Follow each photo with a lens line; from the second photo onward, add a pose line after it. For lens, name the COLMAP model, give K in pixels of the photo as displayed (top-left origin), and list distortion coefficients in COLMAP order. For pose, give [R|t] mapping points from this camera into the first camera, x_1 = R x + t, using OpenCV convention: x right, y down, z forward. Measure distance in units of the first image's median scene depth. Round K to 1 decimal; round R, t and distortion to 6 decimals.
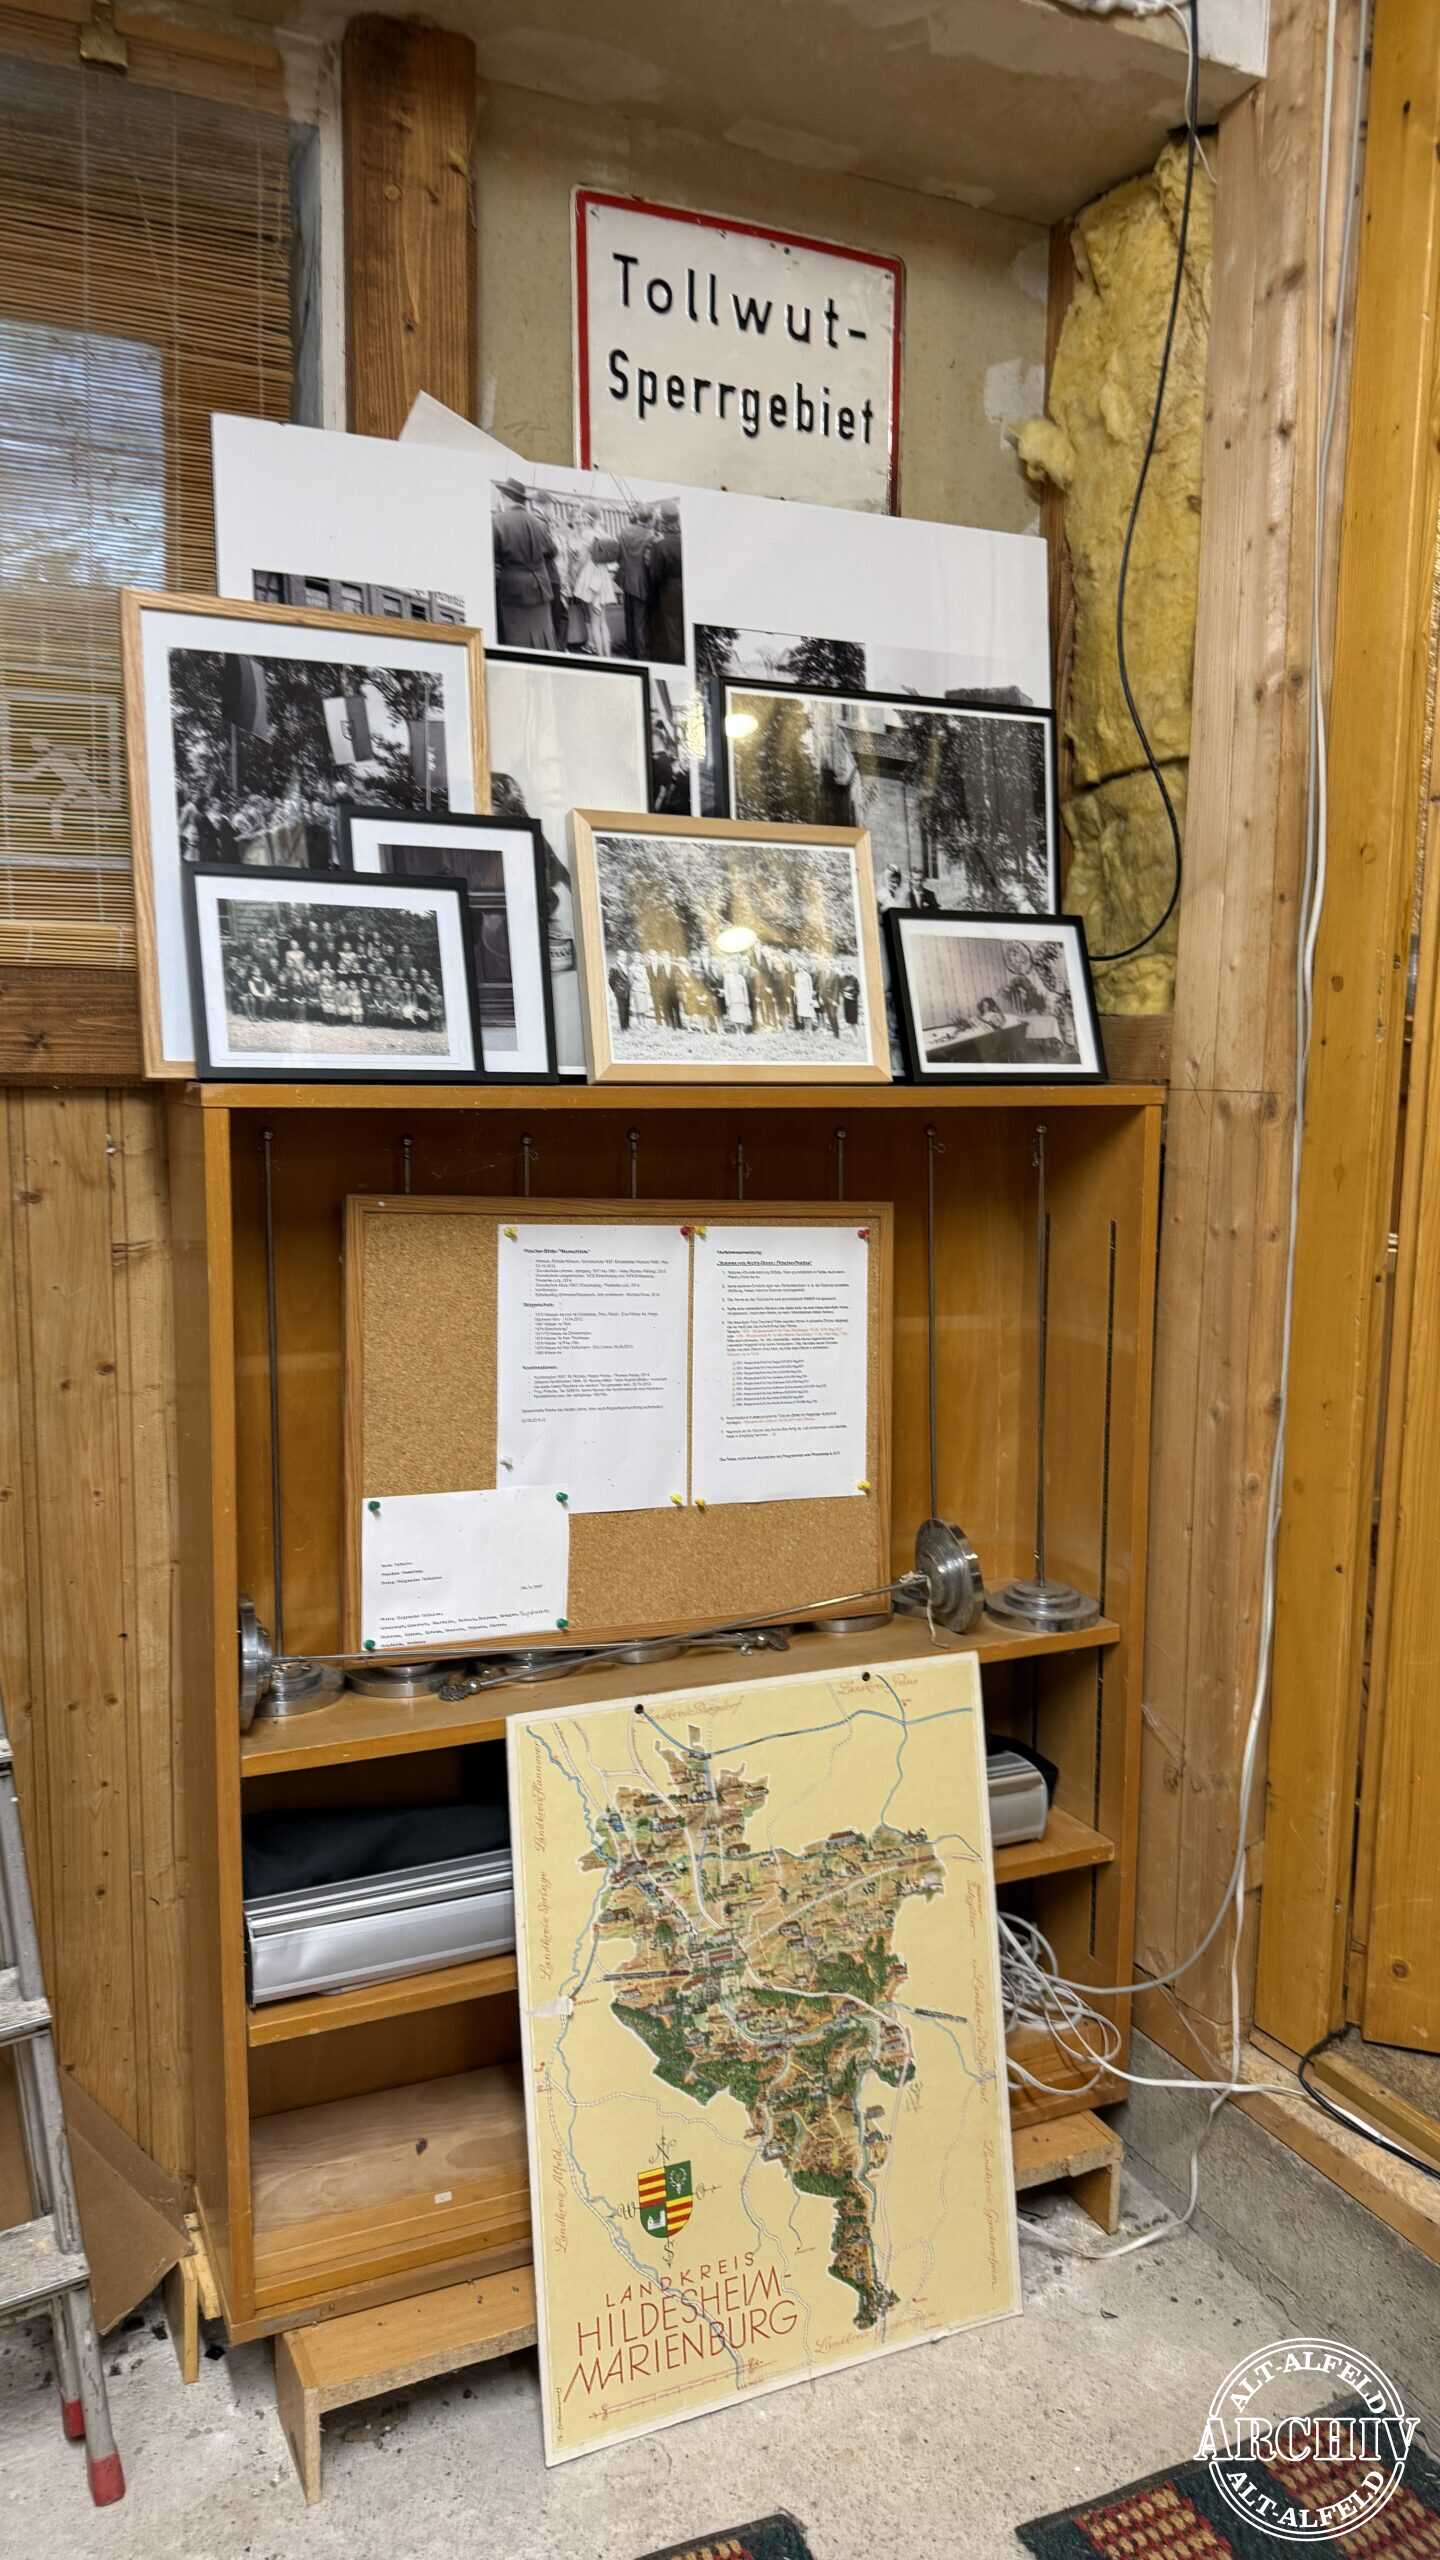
lens RADIAL K [[1811.3, 0, 722.5], [0, 1811.3, 1283.4], [0, 0, 1]] dist [0.058722, -0.070064]
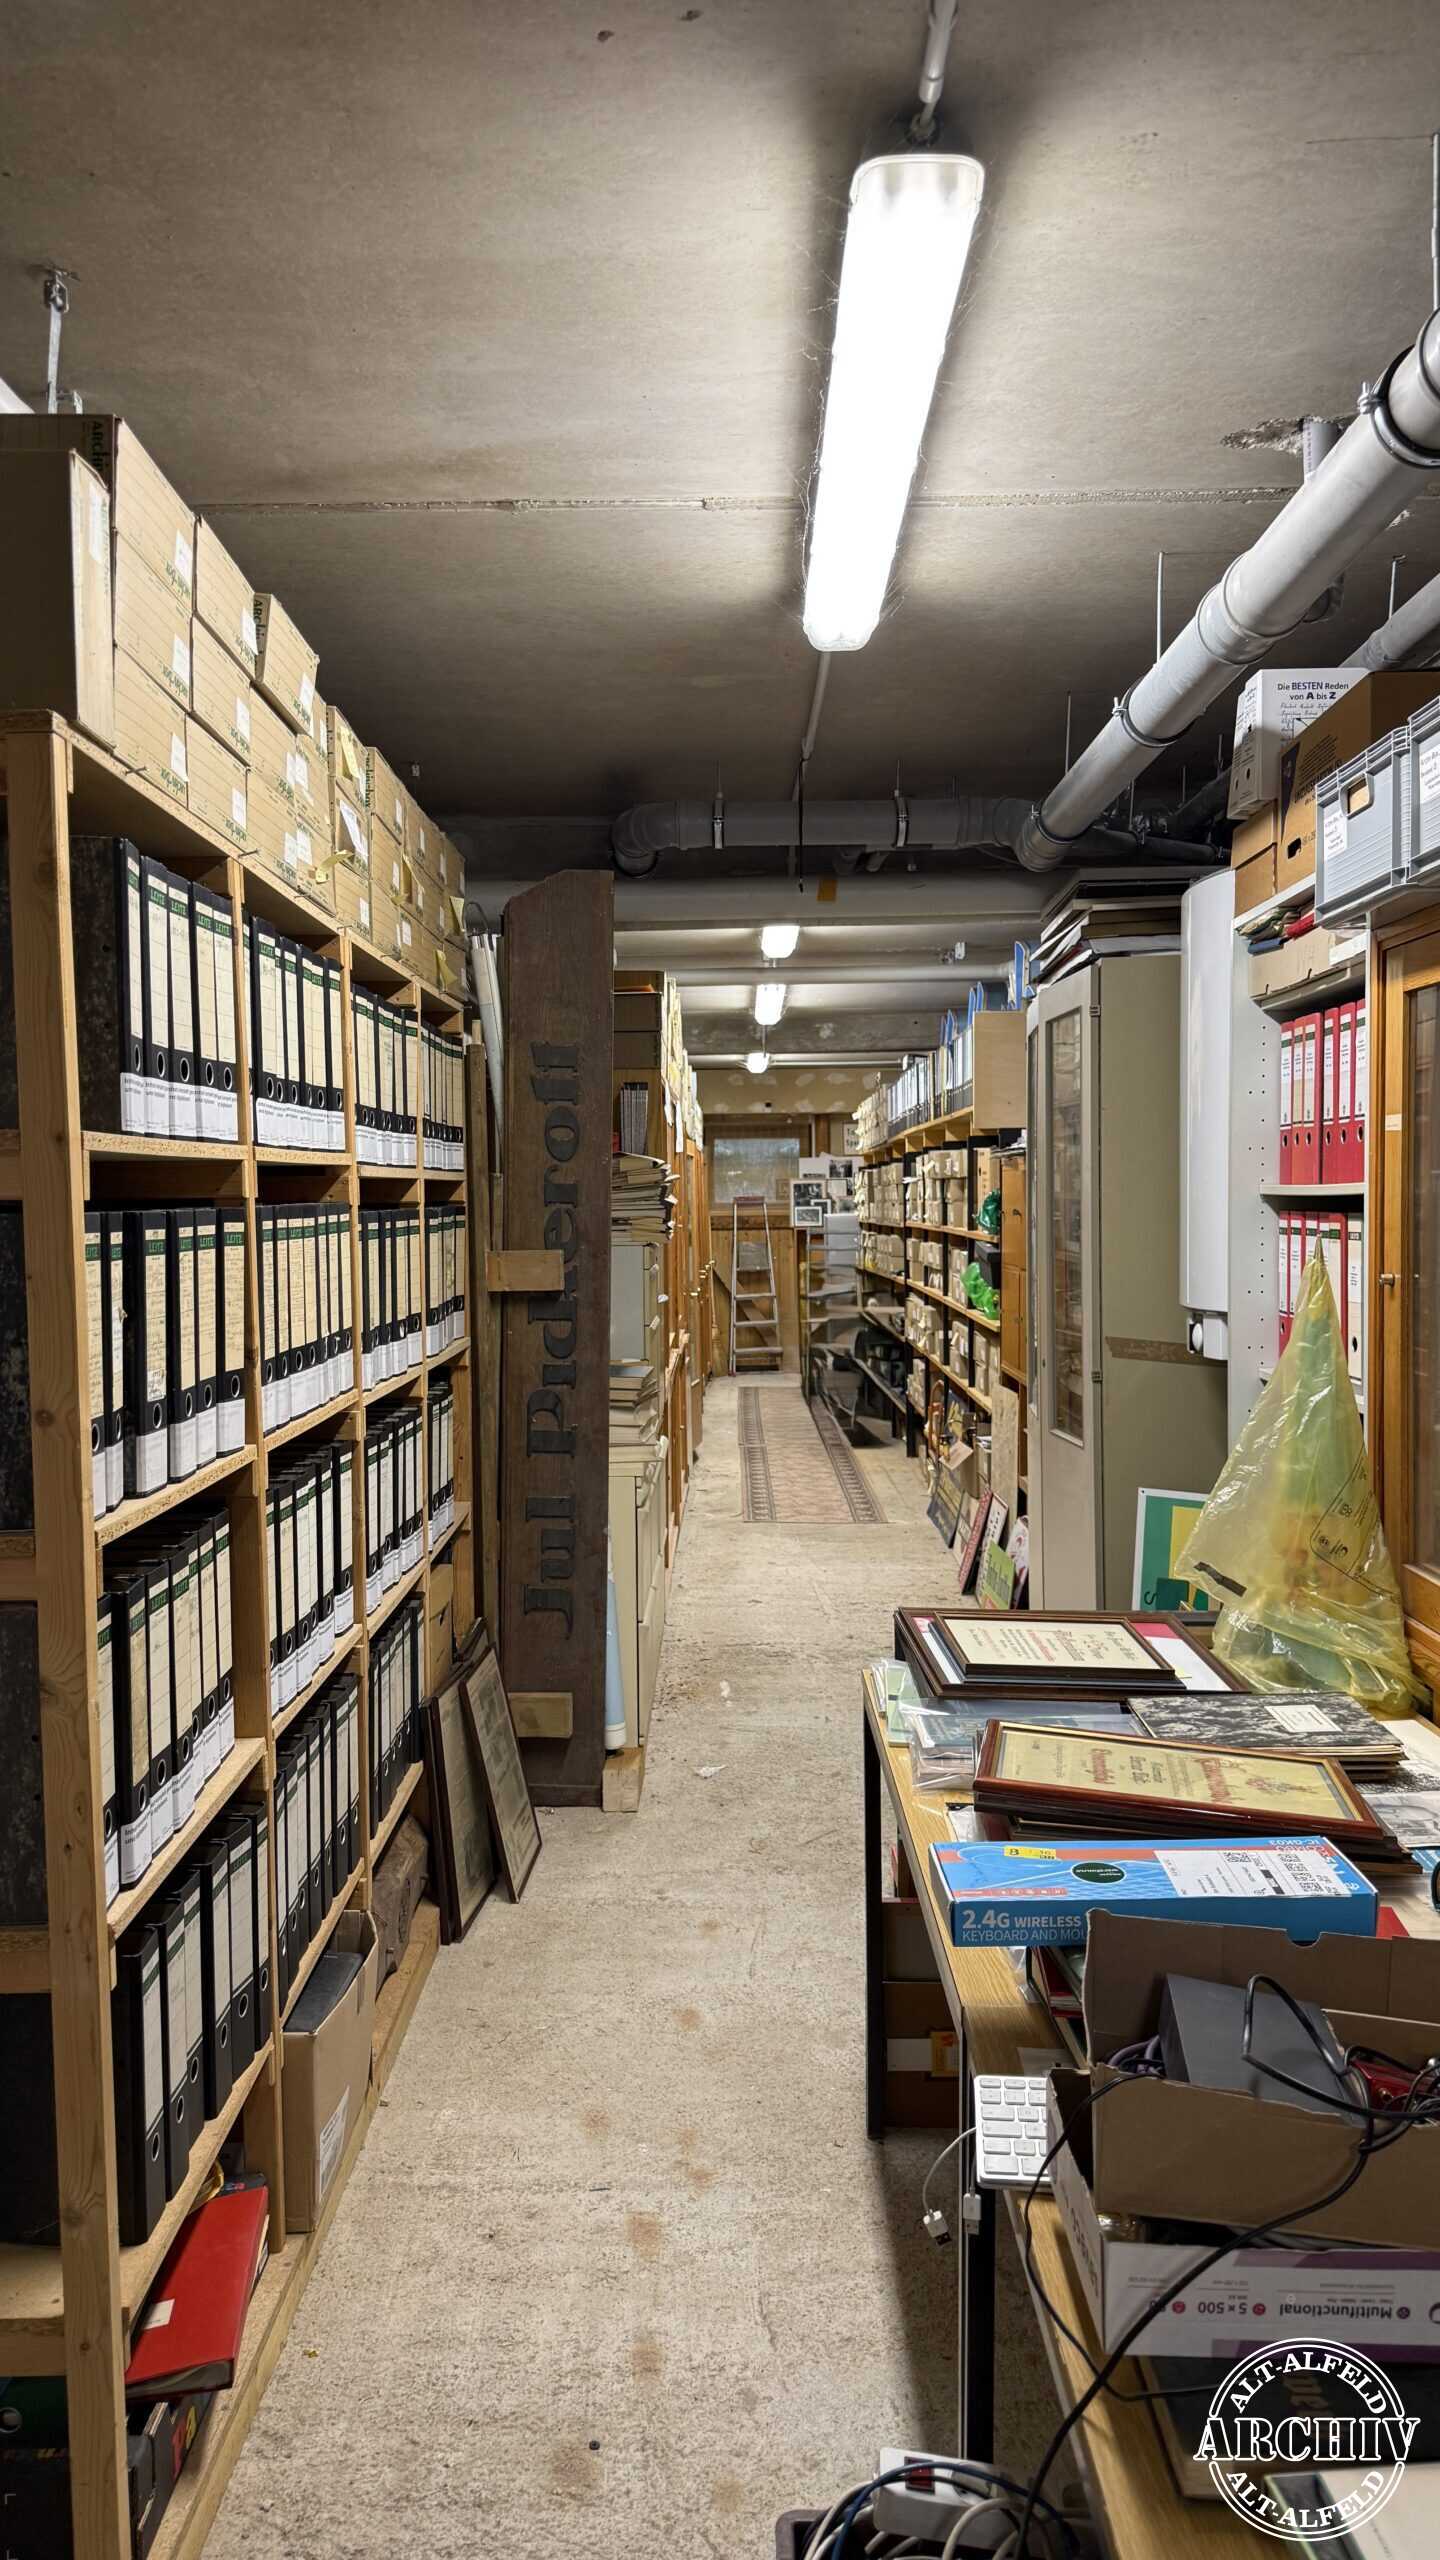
lens RADIAL K [[1811.3, 0, 700.9], [0, 1811.3, 1290.8], [0, 0, 1]] dist [0.058722, -0.070064]
pose [[0.902570, 0.006533, -0.430494, 3.354501], [-0.035765, 0.997567, -0.059845, 0.808857], [0.429056, 0.069411, 0.900607, -7.740941]]
